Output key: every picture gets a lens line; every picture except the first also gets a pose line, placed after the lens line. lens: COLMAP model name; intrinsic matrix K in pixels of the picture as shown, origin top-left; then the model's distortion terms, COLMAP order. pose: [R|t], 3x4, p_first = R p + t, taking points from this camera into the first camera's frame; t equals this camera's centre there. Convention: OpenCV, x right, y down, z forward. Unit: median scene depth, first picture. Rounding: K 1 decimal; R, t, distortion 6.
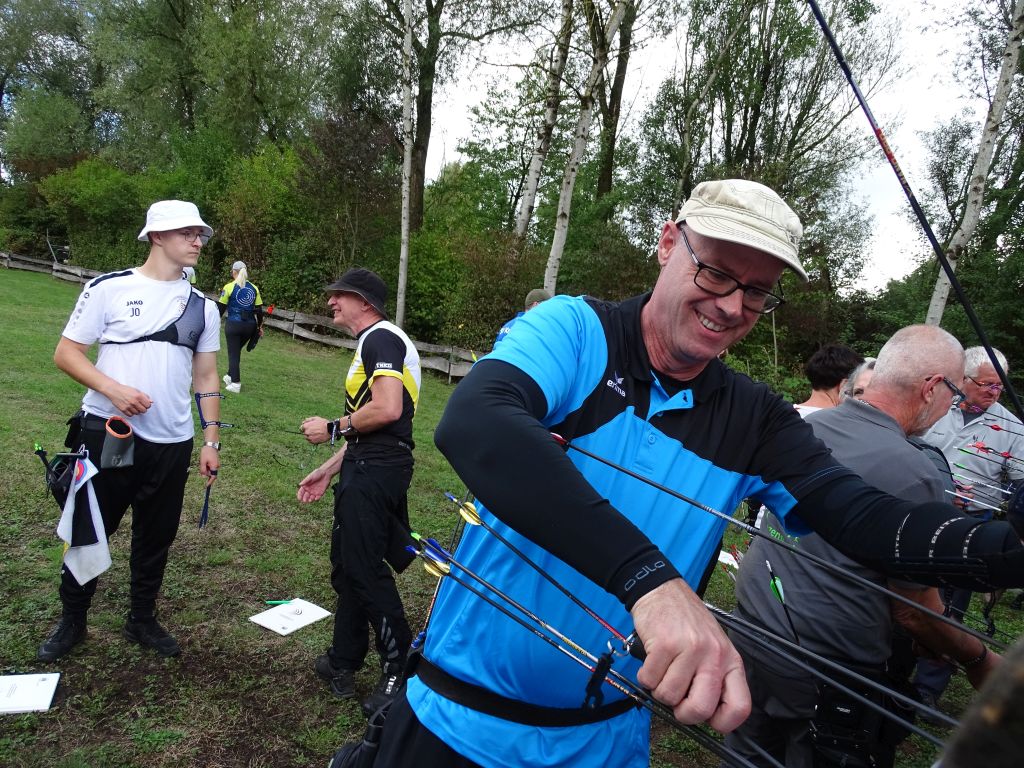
lens RADIAL K [[784.9, 0, 513.8], [0, 784.9, 370.2], [0, 0, 1]] dist [0.006060, 0.003527]
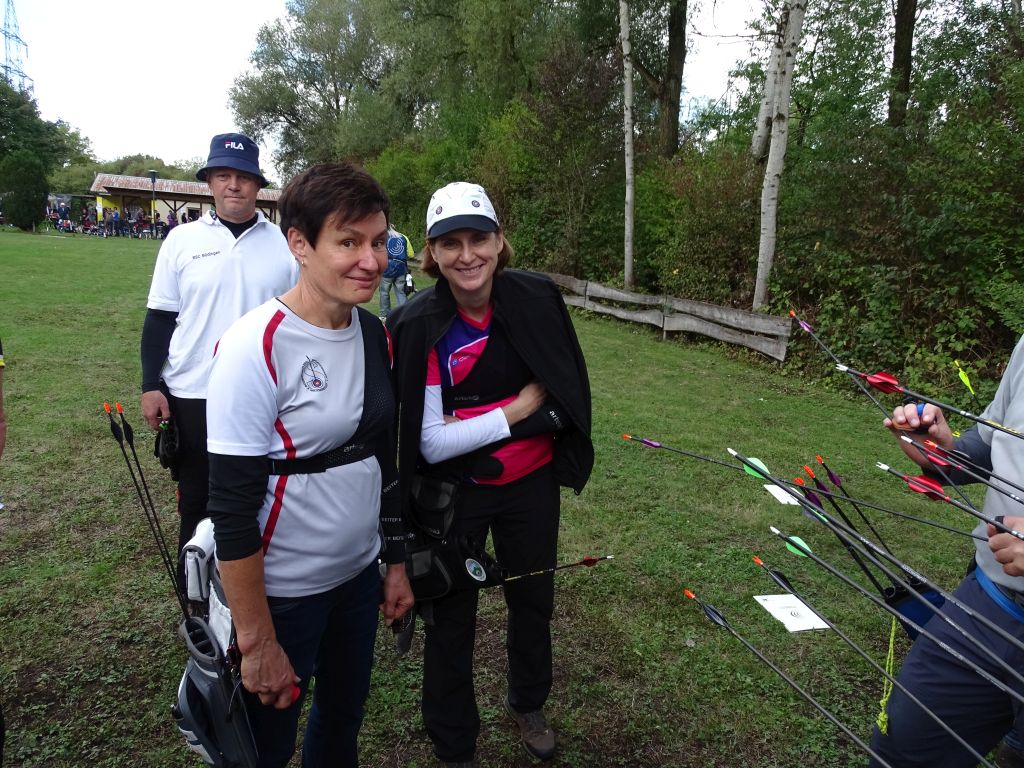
lens RADIAL K [[784.9, 0, 513.8], [0, 784.9, 370.2], [0, 0, 1]] dist [0.006060, 0.003527]
pose [[0.908124, -0.021317, -0.418159, 0.082878], [0.041505, 0.998367, 0.039242, 0.006372], [0.416639, -0.052992, 0.907526, 0.099455]]
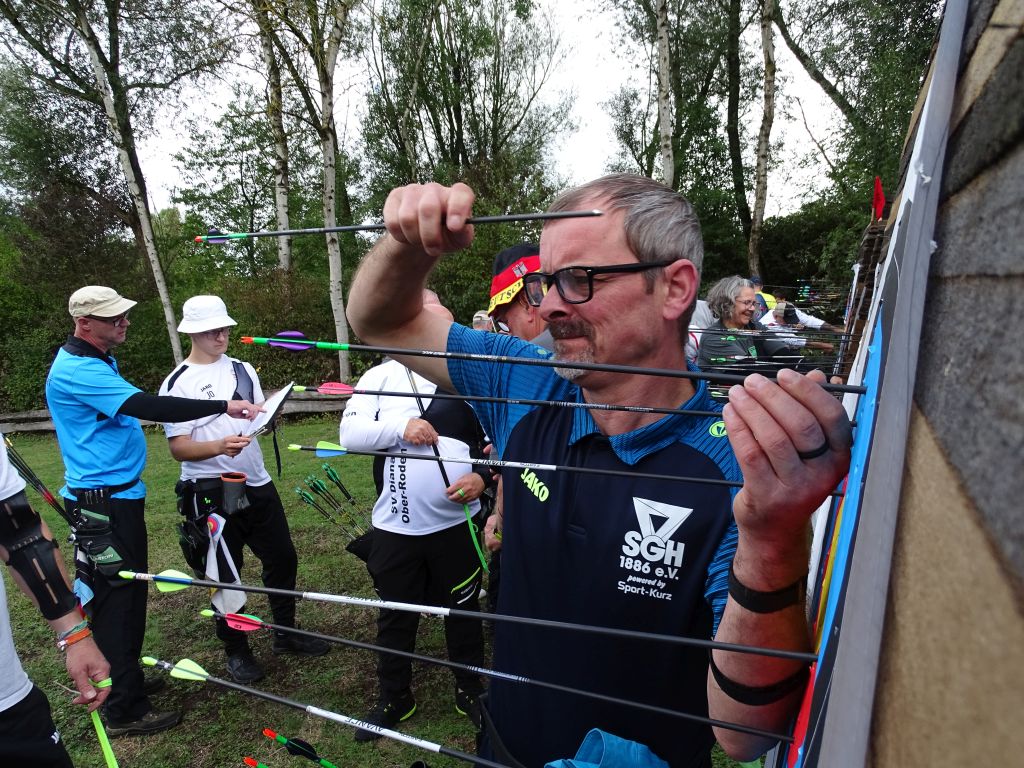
lens RADIAL K [[774.3, 0, 512.0], [0, 774.3, 384.0], [0, 0, 1]] dist [0.017662, 0.016859]
pose [[0.911522, -0.286774, 0.294768, -0.046737], [0.282511, 0.957514, 0.057926, -0.001818], [-0.298856, 0.030475, 0.953811, -0.041795]]
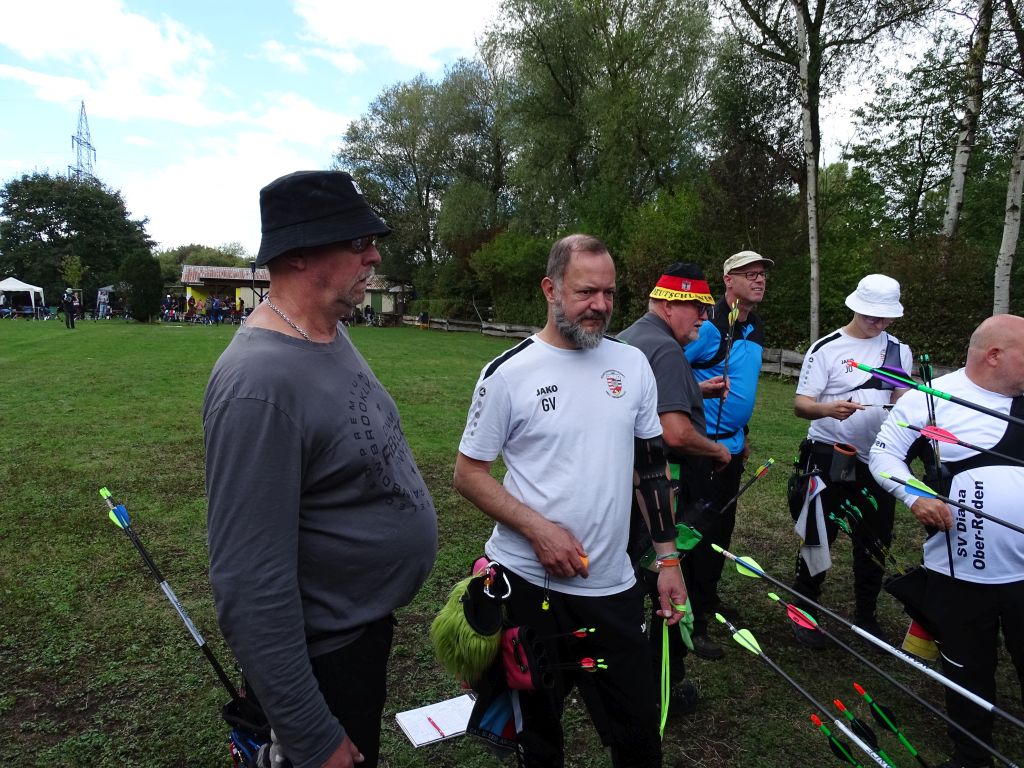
lens RADIAL K [[773.5, 0, 512.0], [0, 773.5, 384.0], [0, 0, 1]] dist [-0.002529, -0.006708]
pose [[0.892211, -0.083896, -0.443758, -0.045155], [0.078233, 0.996450, -0.031093, -0.004825], [0.444791, -0.006975, 0.895607, -0.045605]]
